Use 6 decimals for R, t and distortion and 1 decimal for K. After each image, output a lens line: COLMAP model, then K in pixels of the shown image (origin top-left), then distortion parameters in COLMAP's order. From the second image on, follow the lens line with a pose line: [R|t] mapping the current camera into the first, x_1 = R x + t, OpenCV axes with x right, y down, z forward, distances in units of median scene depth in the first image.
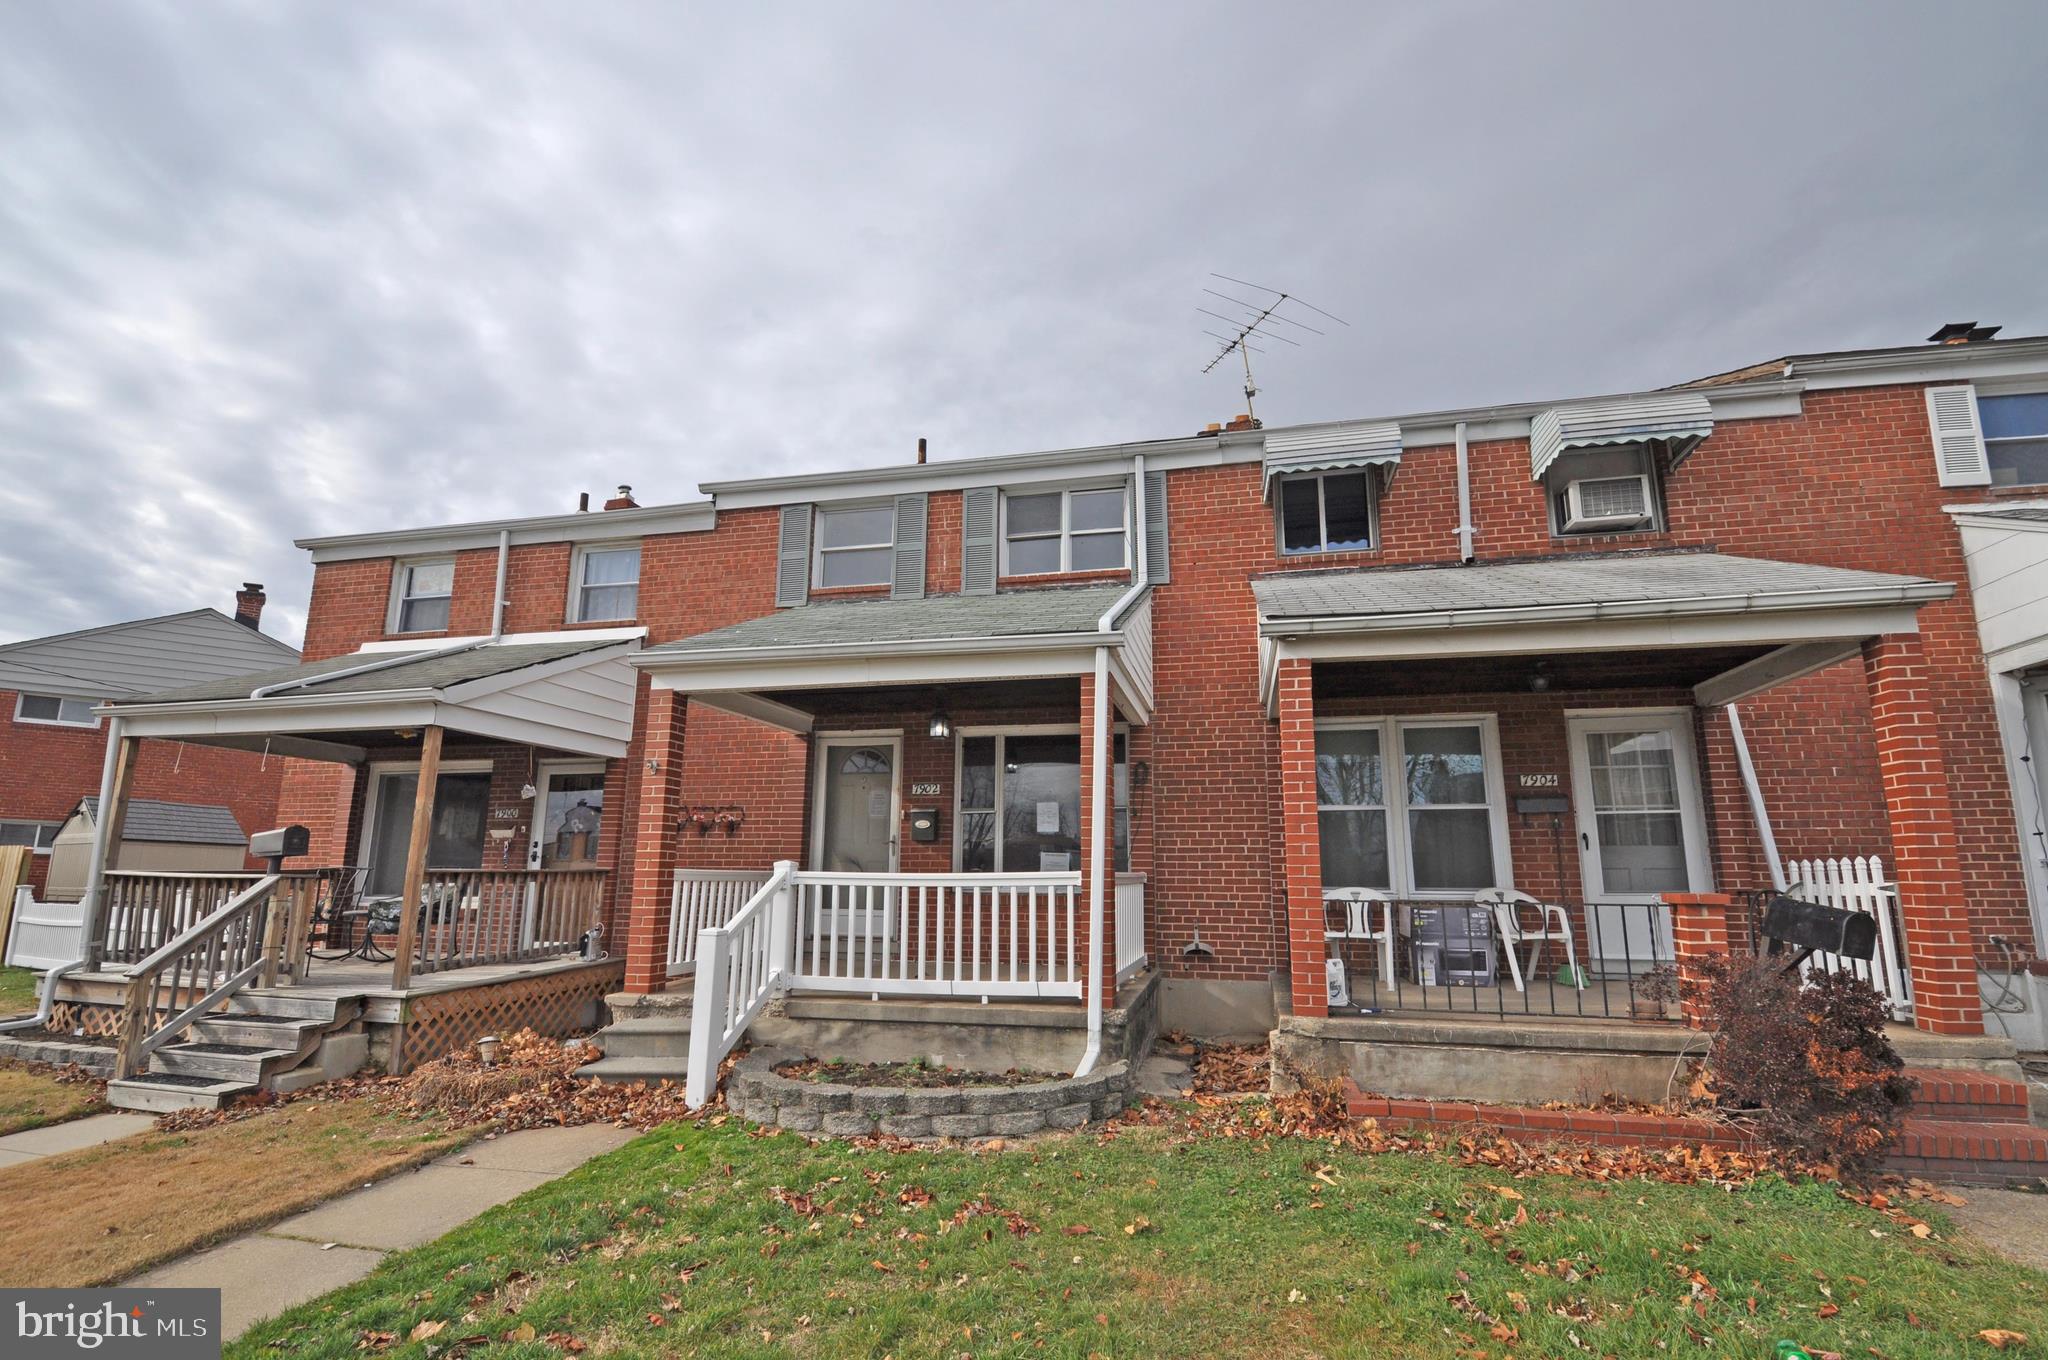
lens RADIAL K [[887.7, 0, 1025.1], [0, 887.7, 704.8], [0, 0, 1]] dist [0.021390, -0.025100]
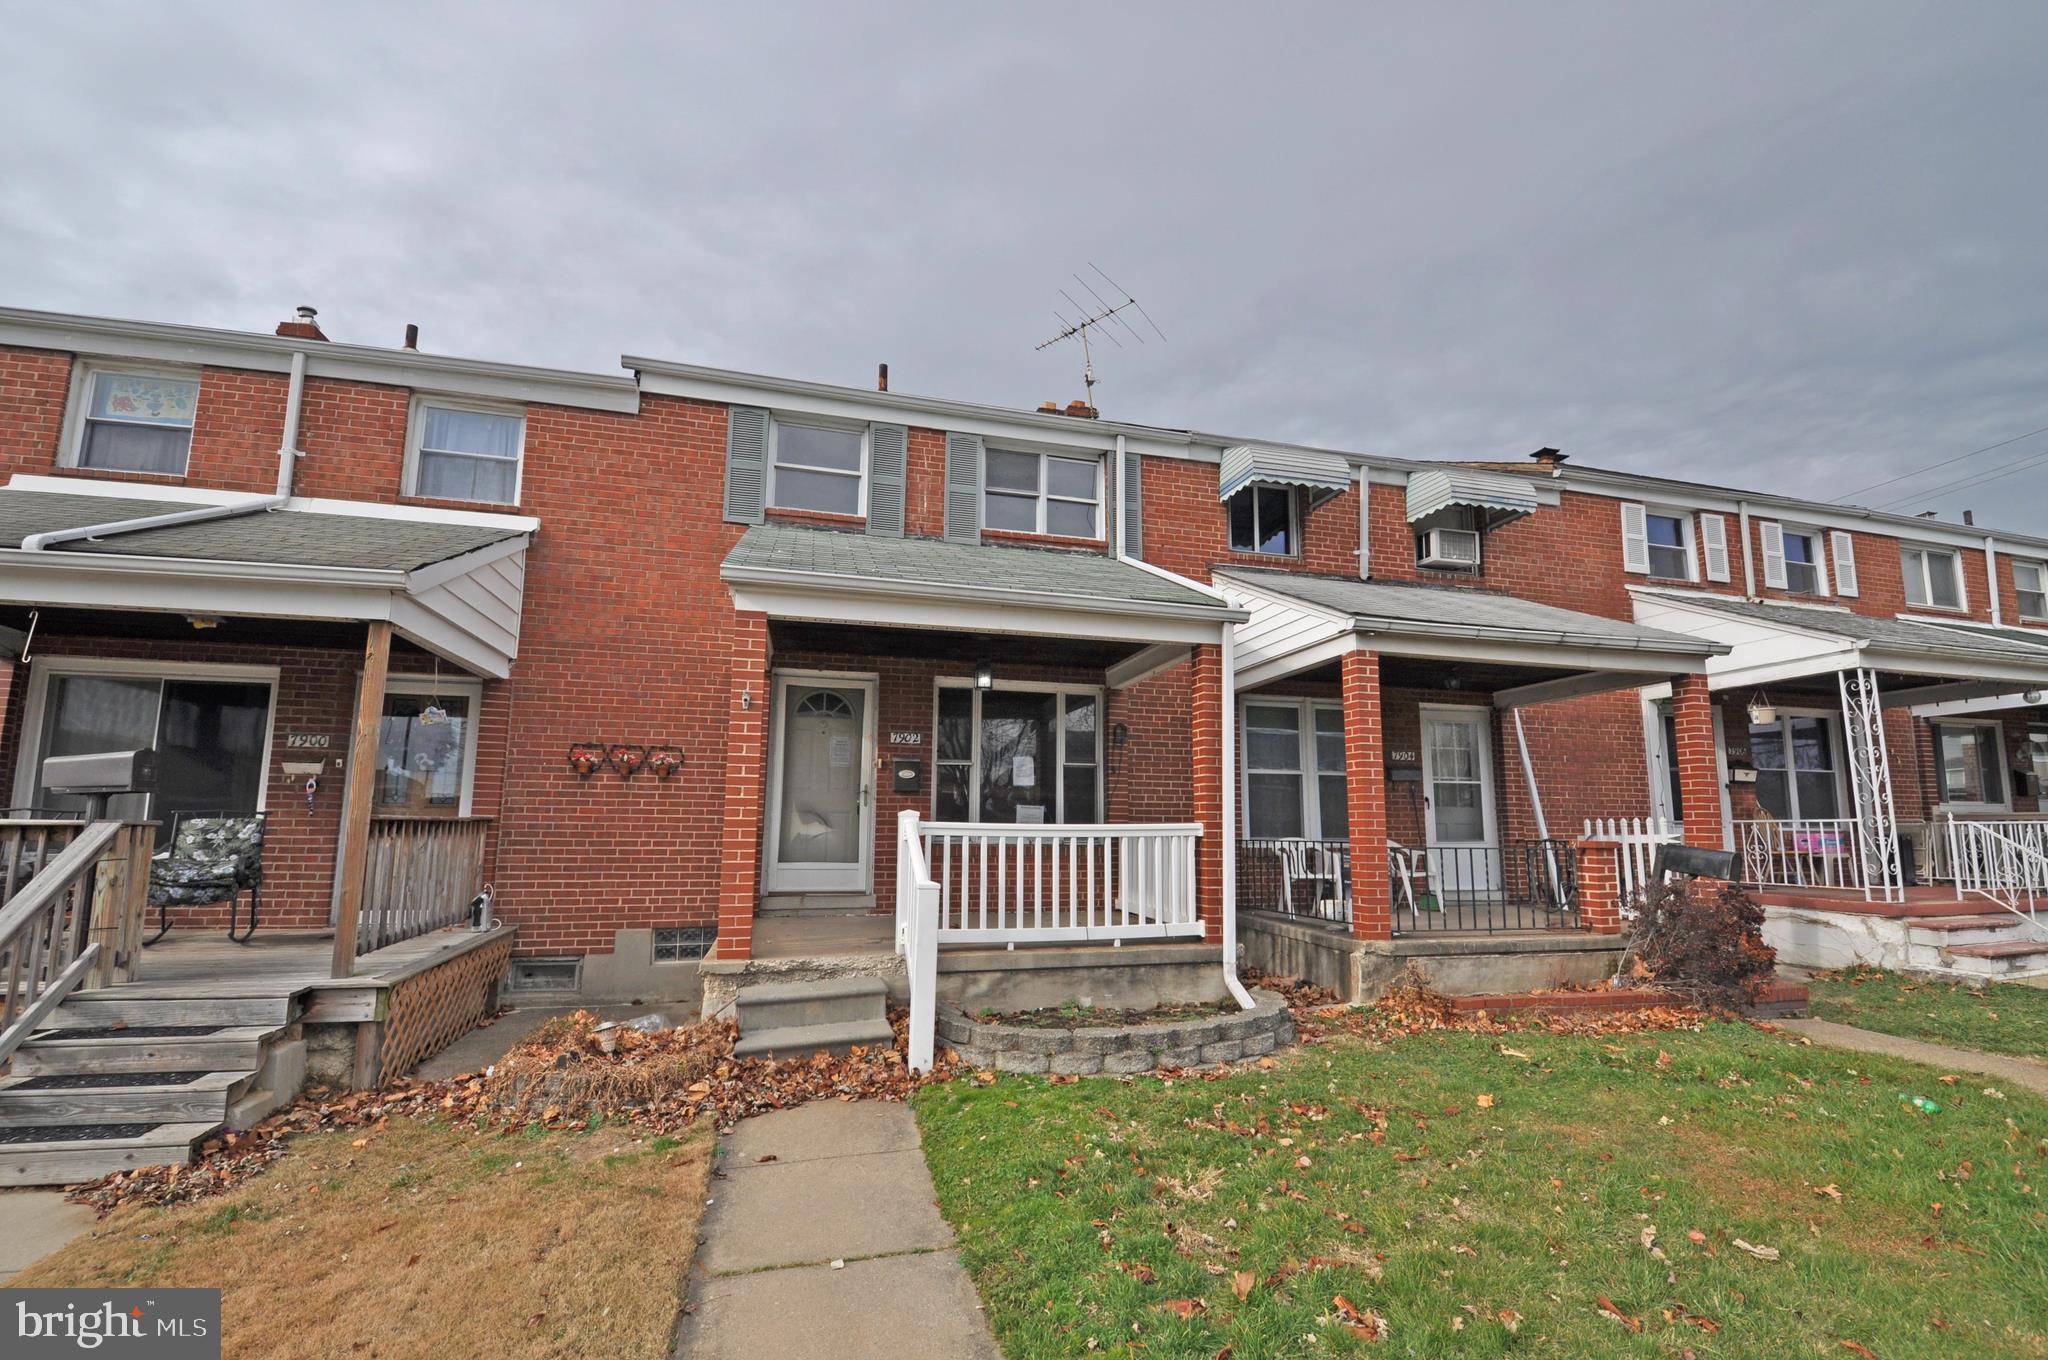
lens RADIAL K [[887.7, 0, 1025.1], [0, 887.7, 704.8], [0, 0, 1]] dist [0.021390, -0.025100]
pose [[0.887672, 0.065934, 0.455731, -0.489033], [-0.089542, 0.995520, 0.030381, 0.020062], [-0.451686, -0.067776, 0.889599, 0.094987]]
